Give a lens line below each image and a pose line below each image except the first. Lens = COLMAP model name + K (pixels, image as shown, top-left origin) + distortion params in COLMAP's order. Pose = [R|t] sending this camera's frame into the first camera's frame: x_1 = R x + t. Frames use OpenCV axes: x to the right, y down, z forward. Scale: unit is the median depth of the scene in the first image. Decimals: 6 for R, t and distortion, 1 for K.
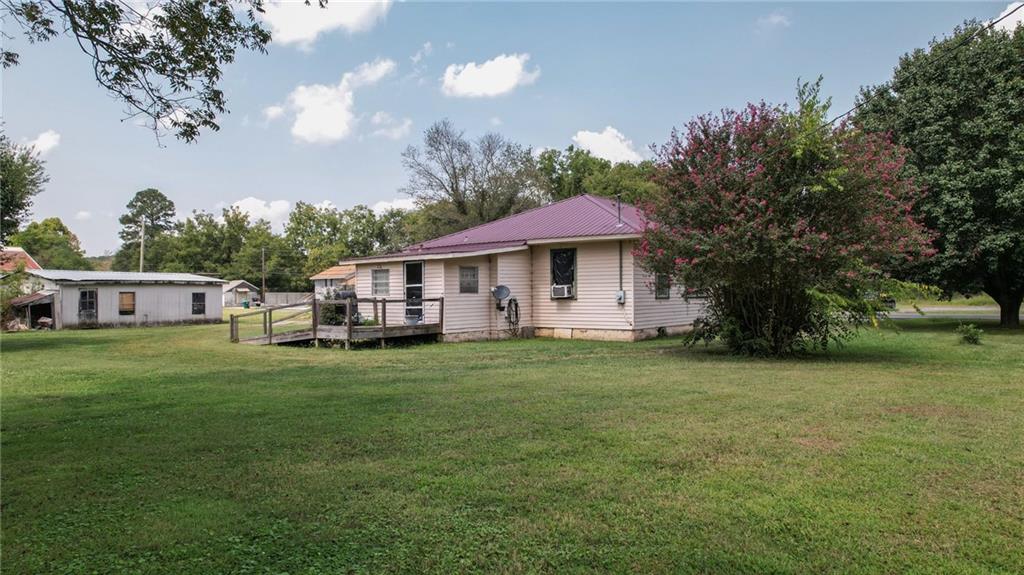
lens RADIAL K [[656.3, 0, 512.0], [0, 656.3, 287.5], [0, 0, 1]] dist [-0.077930, 0.074861]
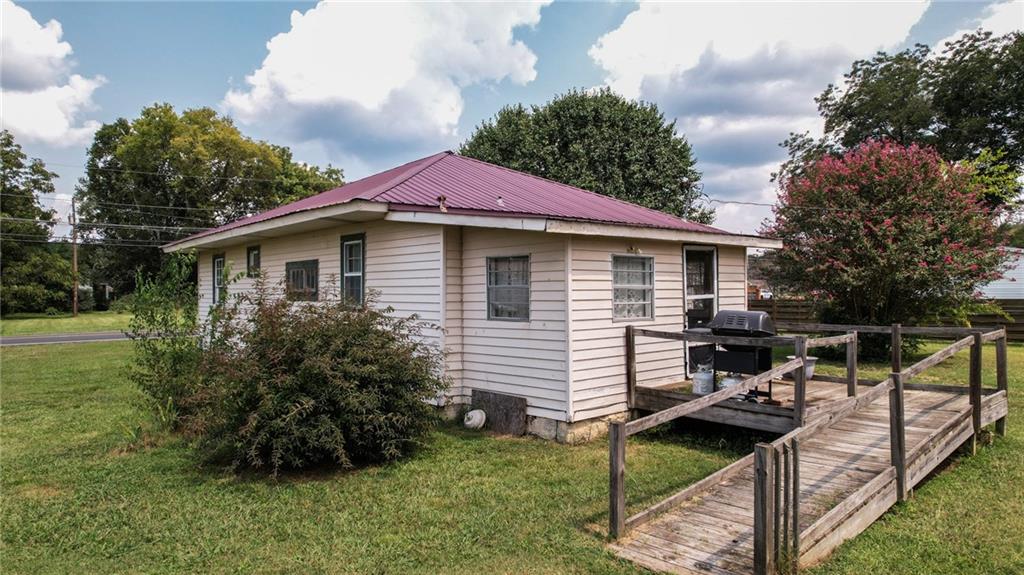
lens RADIAL K [[656.3, 0, 512.0], [0, 656.3, 287.5], [0, 0, 1]] dist [-0.077930, 0.074861]
pose [[0.203055, 0.013824, 0.979070, -0.604062], [-0.005816, 0.999900, -0.012912, -0.002639], [-0.979150, -0.003073, 0.203115, 0.976038]]
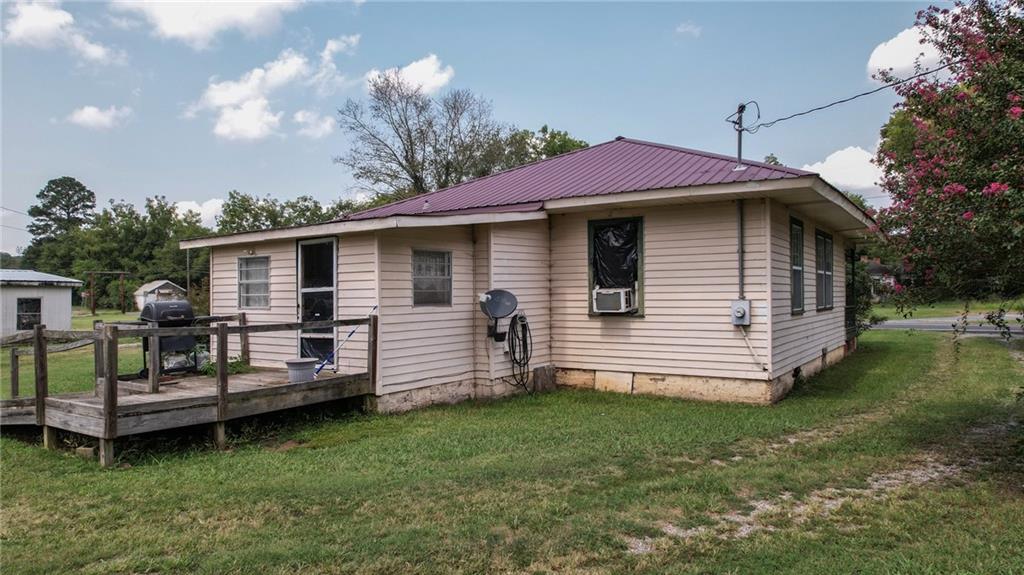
lens RADIAL K [[656.3, 0, 512.0], [0, 656.3, 287.5], [0, 0, 1]] dist [-0.077930, 0.074861]
pose [[0.997963, 0.000477, 0.063797, -0.036011], [-0.000413, 0.999999, -0.001008, -0.003940], [-0.063797, 0.000980, 0.997962, 0.486733]]
